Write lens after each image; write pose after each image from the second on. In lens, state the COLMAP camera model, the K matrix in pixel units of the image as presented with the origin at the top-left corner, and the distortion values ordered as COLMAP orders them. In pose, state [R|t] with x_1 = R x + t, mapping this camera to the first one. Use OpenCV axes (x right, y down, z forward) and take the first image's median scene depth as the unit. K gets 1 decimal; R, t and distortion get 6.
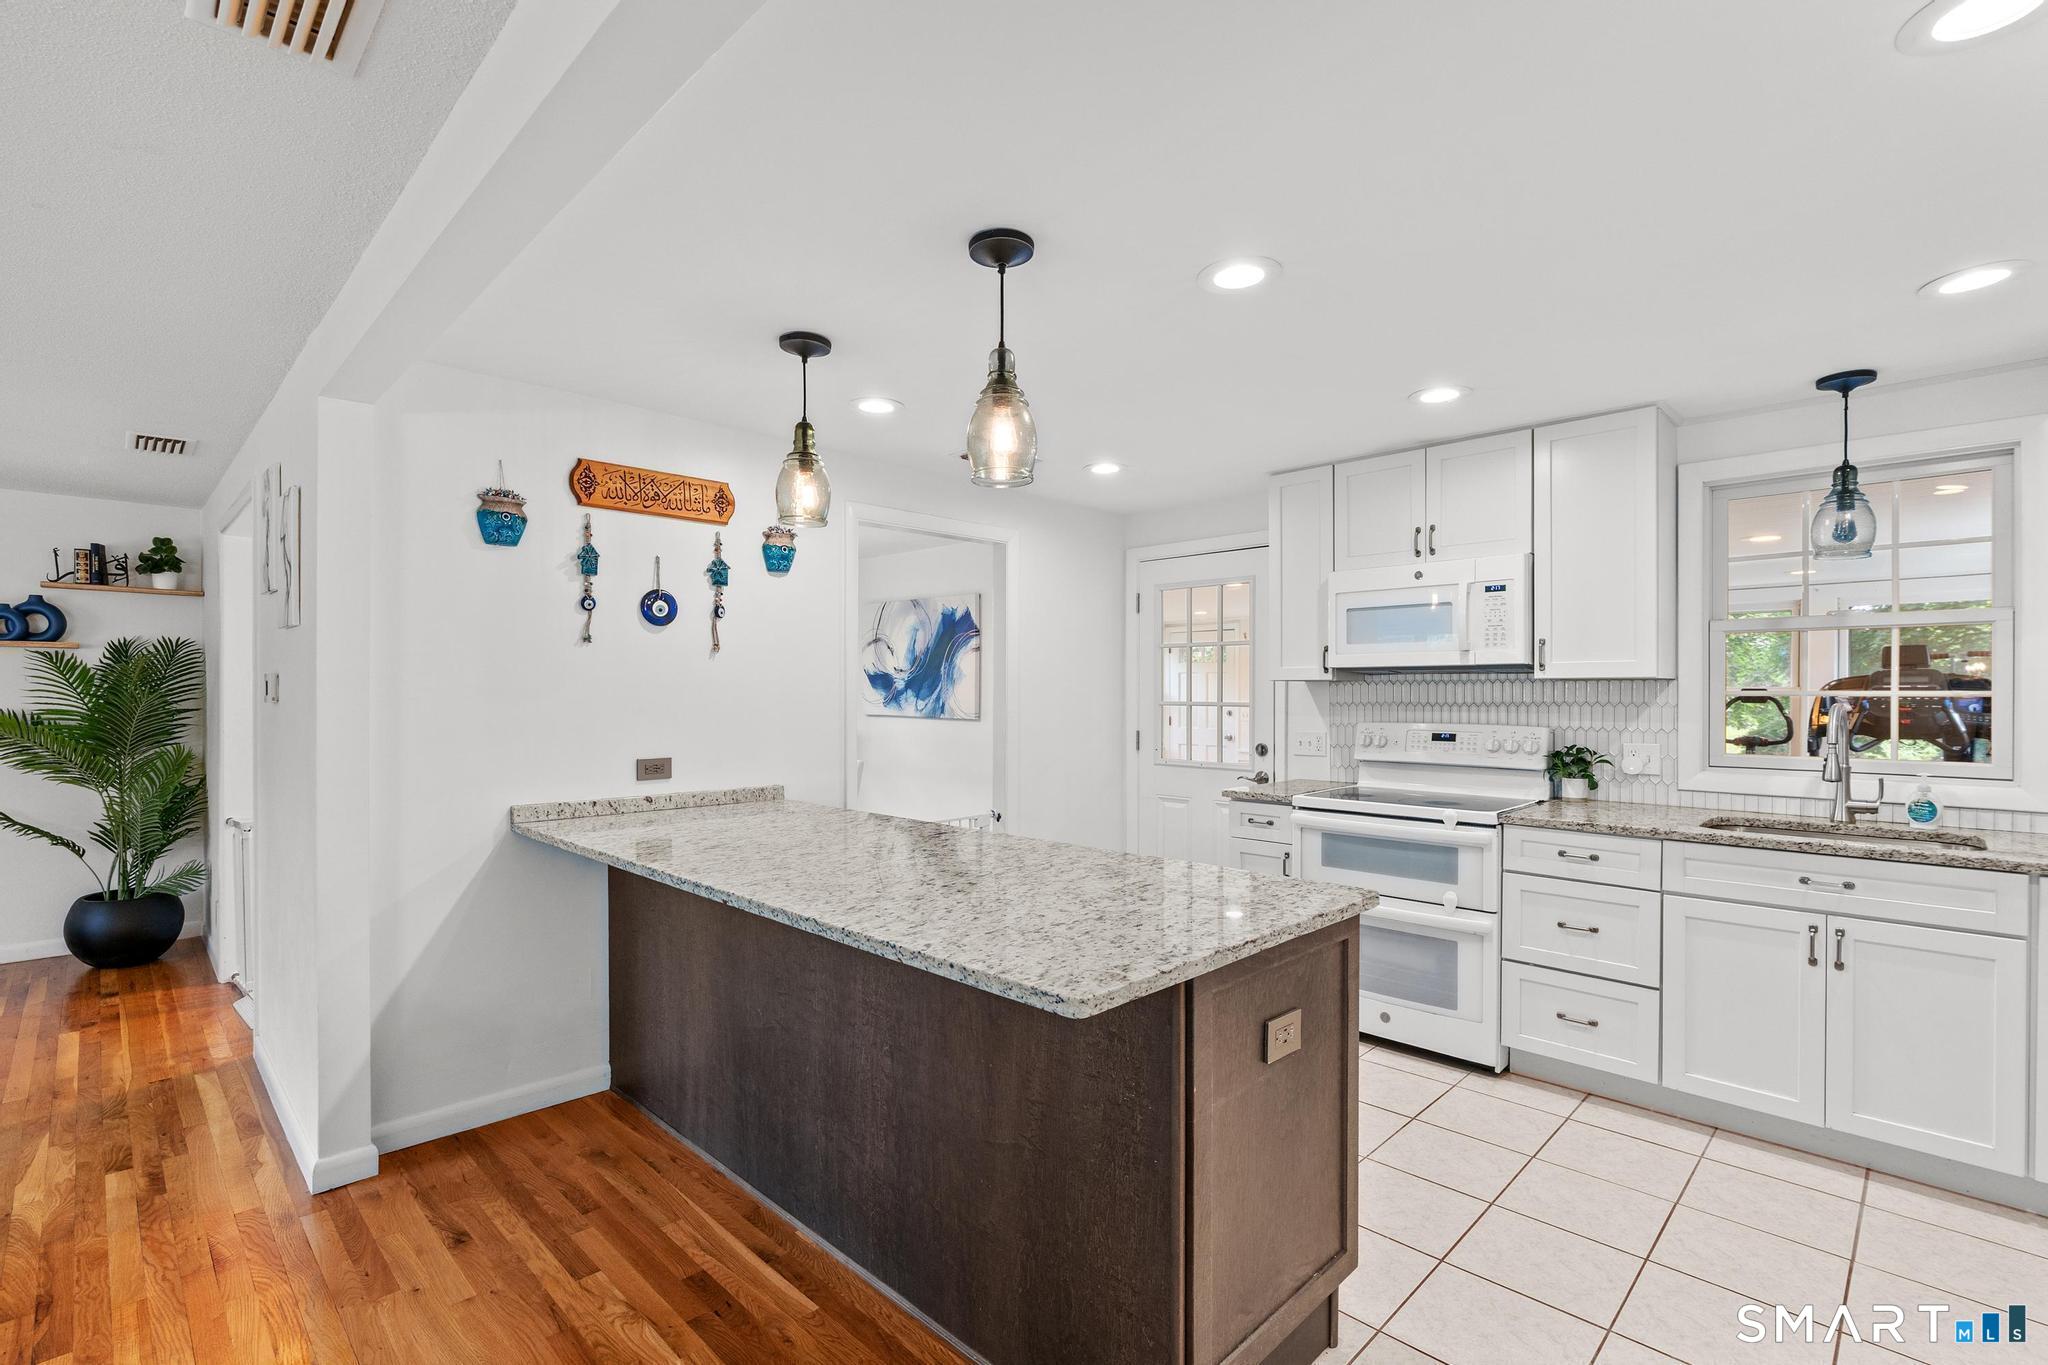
lens RADIAL K [[922.0, 0, 998.2], [0, 922.0, 696.1], [0, 0, 1]] dist [-0.010260, 0.003223]
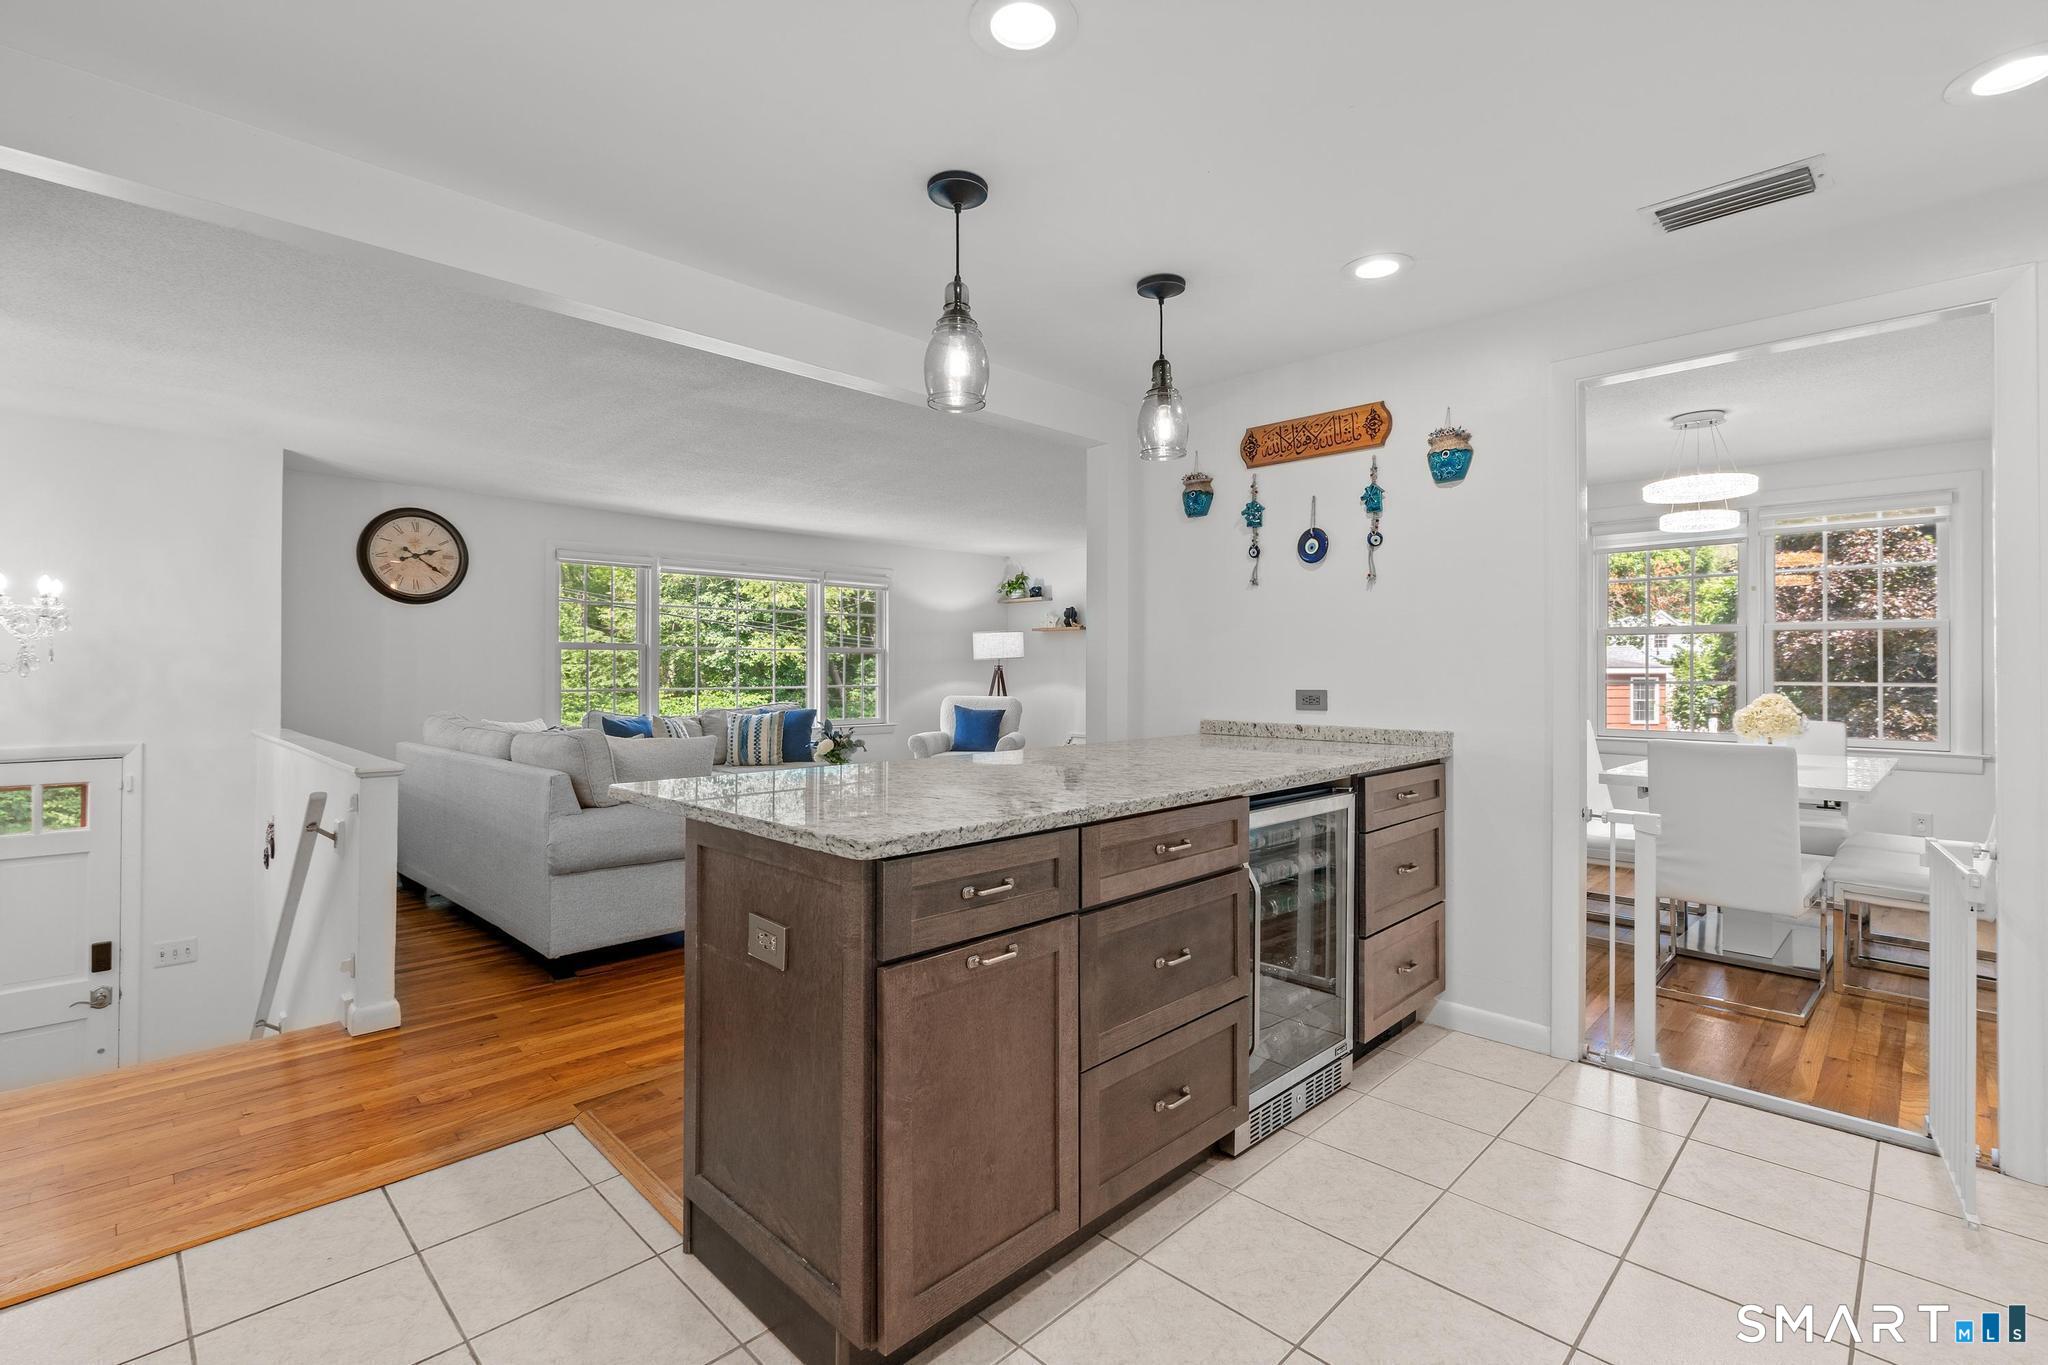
lens RADIAL K [[922.0, 0, 1021.6], [0, 922.0, 663.6], [0, 0, 1]] dist [-0.010260, 0.003223]
pose [[0.013224, -0.011600, -0.999845, 0.693755], [-0.012365, 0.999854, -0.011763, 0.056200], [0.999836, 0.012519, 0.013079, 0.685134]]
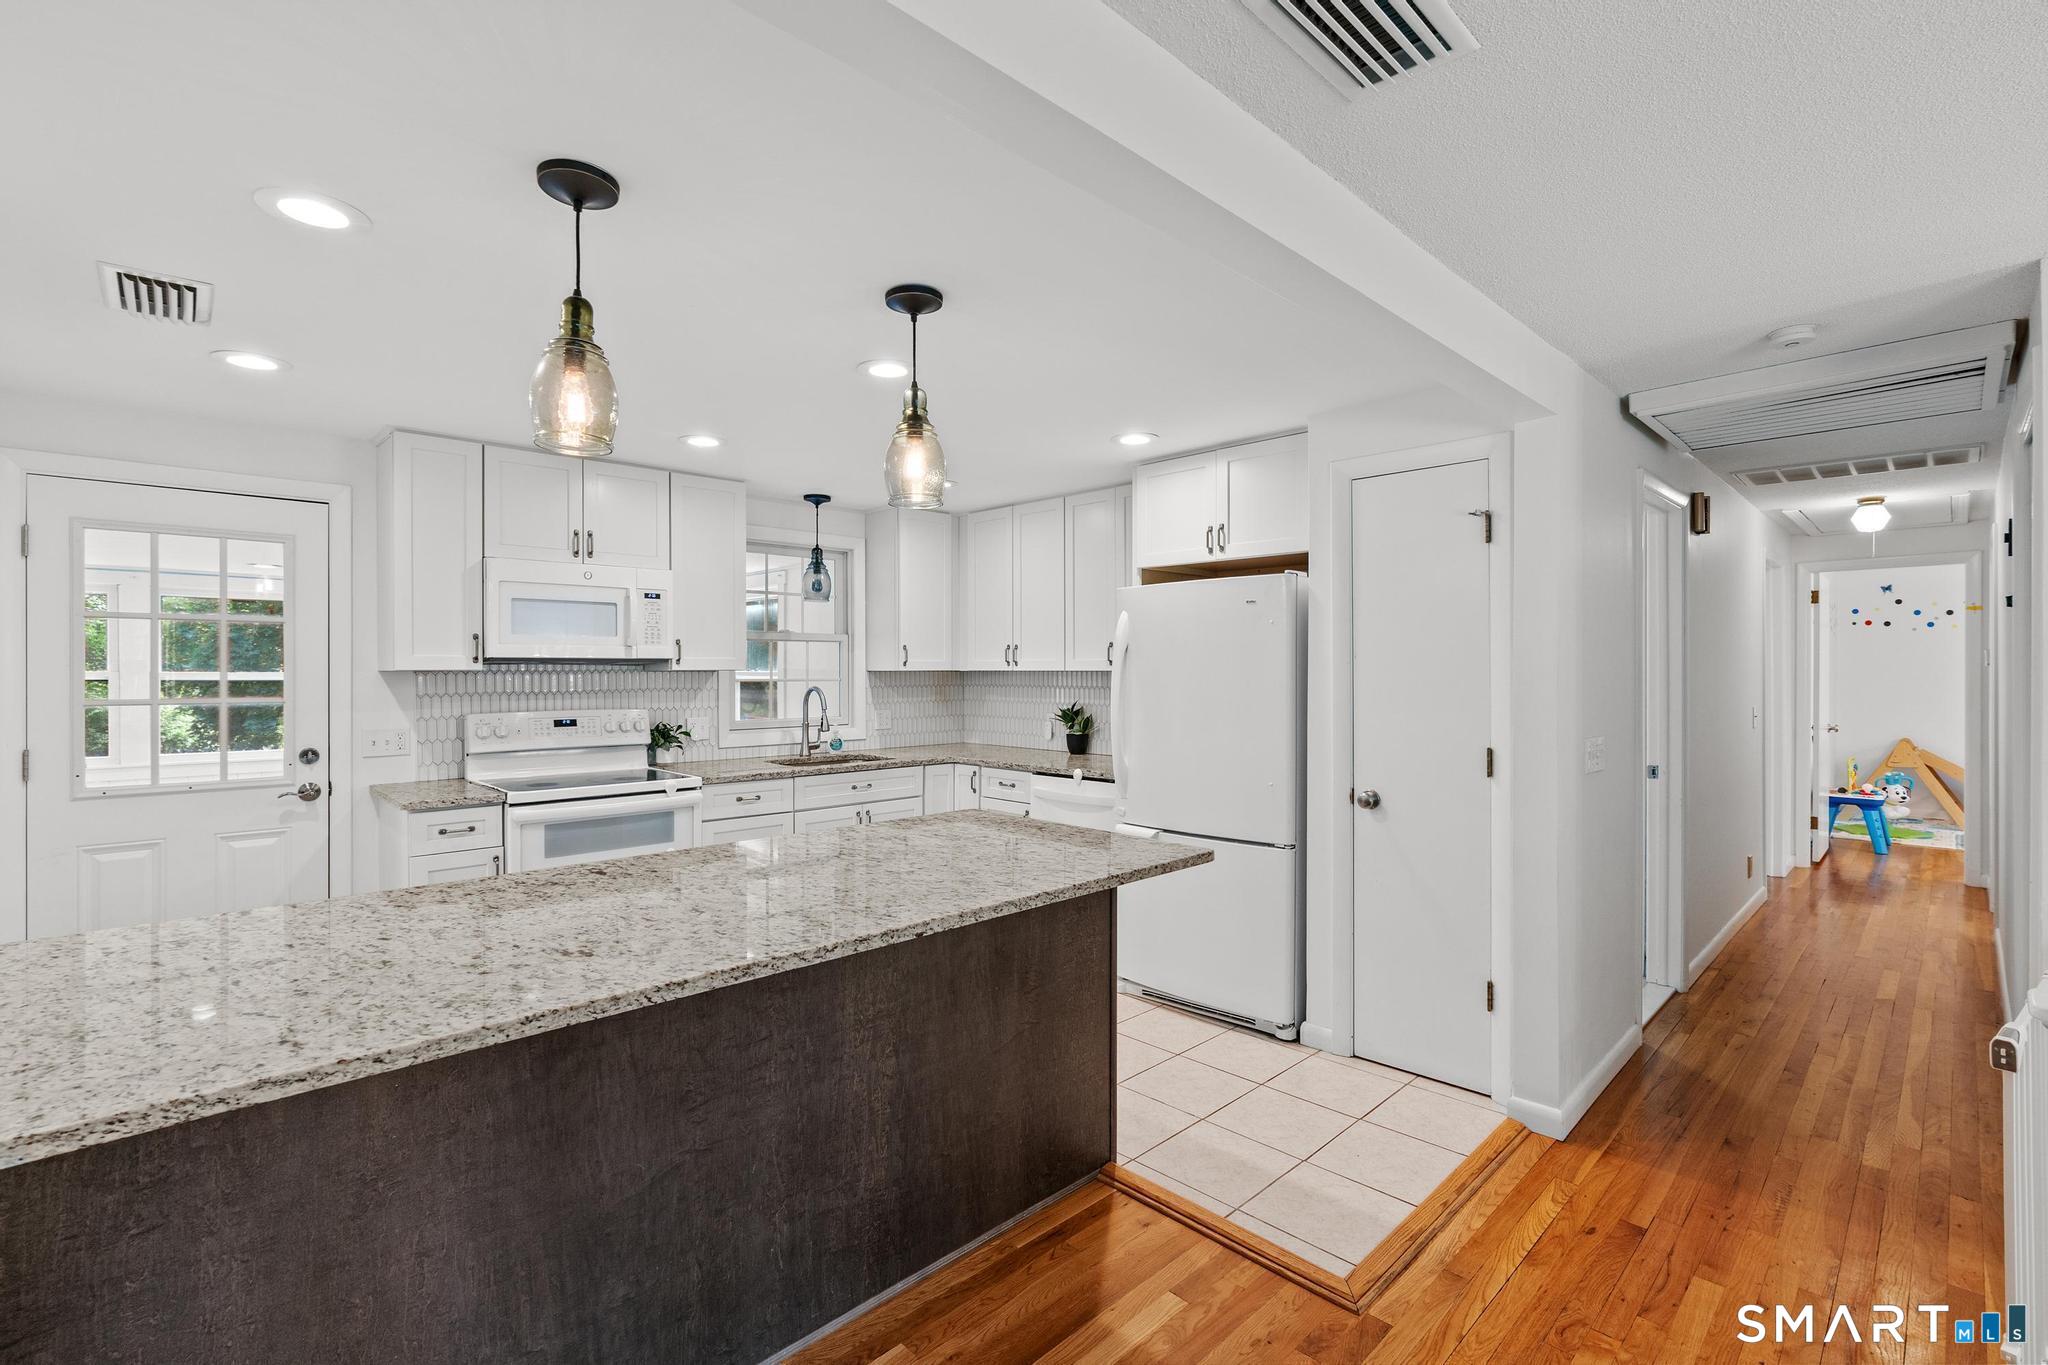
lens RADIAL K [[922.0, 0, 1009.5], [0, 922.0, 676.5], [0, 0, 1]] dist [-0.010260, 0.003223]
pose [[0.015470, -0.007694, 0.999851, -0.743699], [0.007063, 0.999946, 0.007585, -0.018684], [-0.999855, 0.006945, 0.015523, 0.569261]]
